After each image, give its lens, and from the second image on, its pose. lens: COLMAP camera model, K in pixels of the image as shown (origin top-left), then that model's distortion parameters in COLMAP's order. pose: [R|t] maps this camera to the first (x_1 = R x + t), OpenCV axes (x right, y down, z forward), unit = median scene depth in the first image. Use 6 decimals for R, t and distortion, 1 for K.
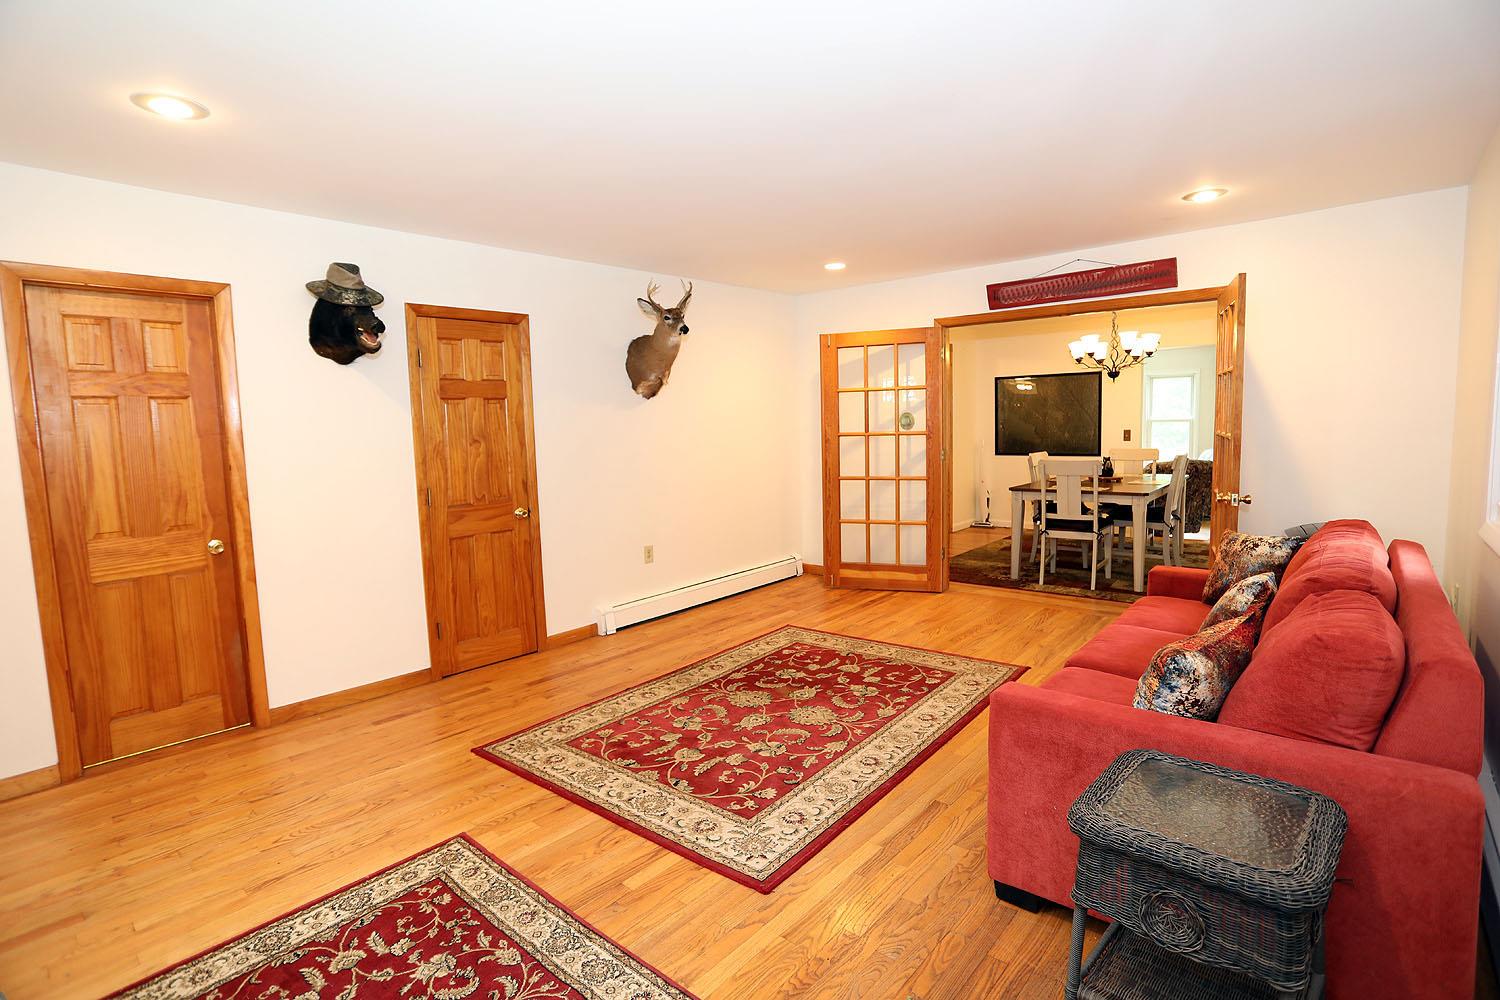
lens RADIAL K [[725.6, 0, 755.0], [0, 725.6, 496.7], [0, 0, 1]] dist [-0.059163, 0.023379]
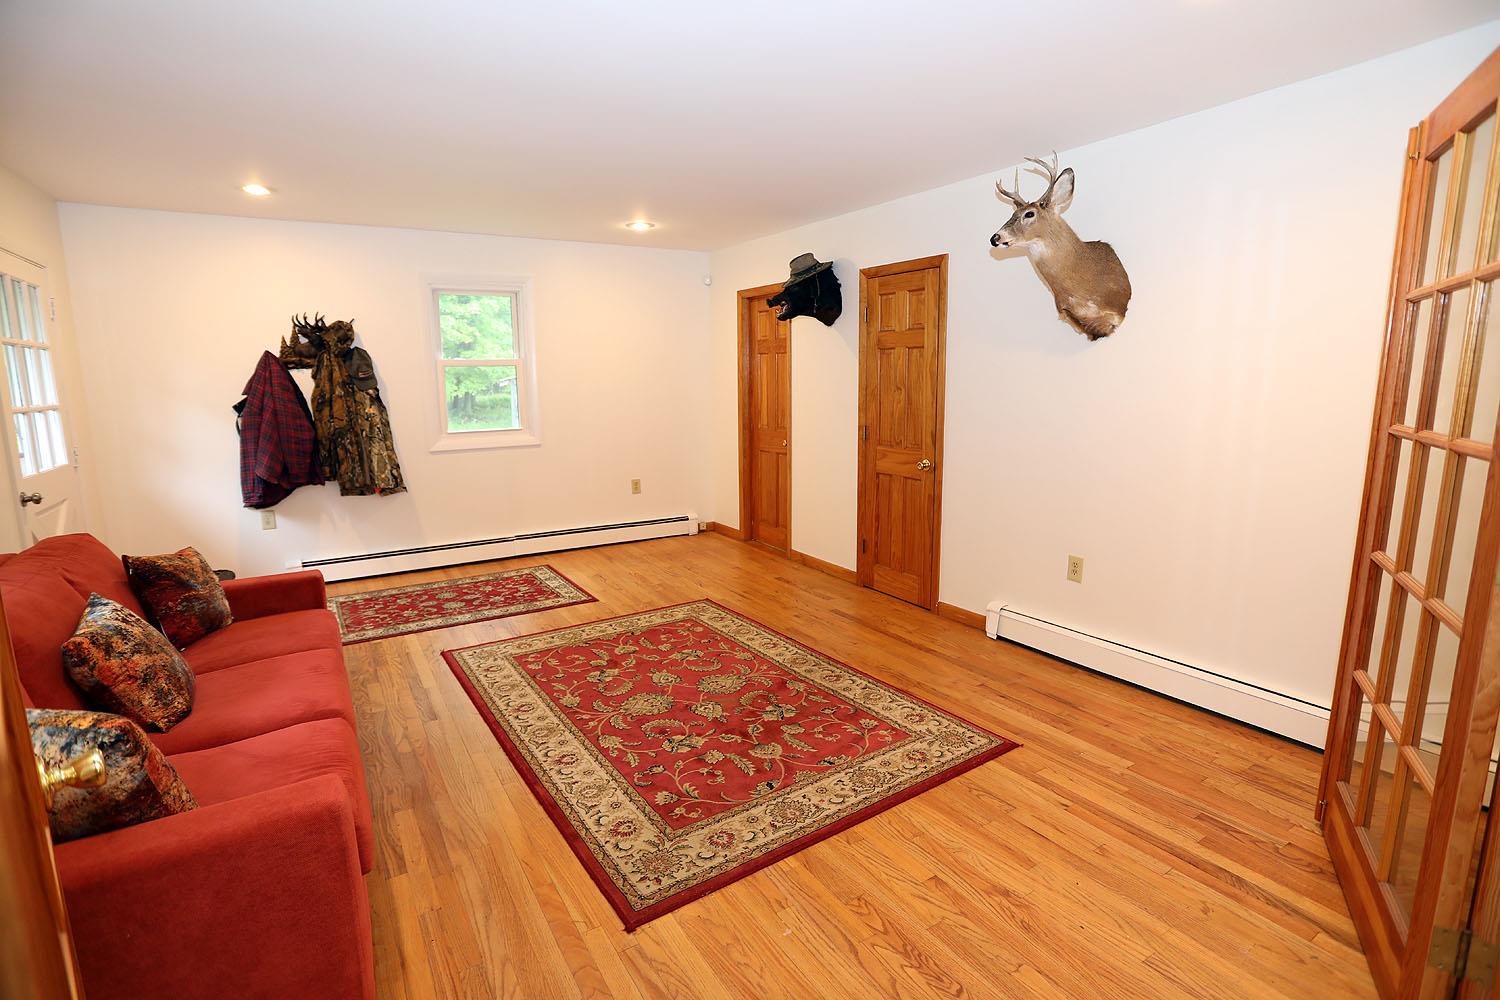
lens RADIAL K [[725.6, 0, 755.0], [0, 725.6, 496.7], [0, 0, 1]] dist [-0.059163, 0.023379]
pose [[-0.296198, 0.185568, -0.936926, 0.839136], [-0.077272, 0.973073, 0.217157, -0.163463], [0.951996, 0.136720, -0.273883, 1.321722]]
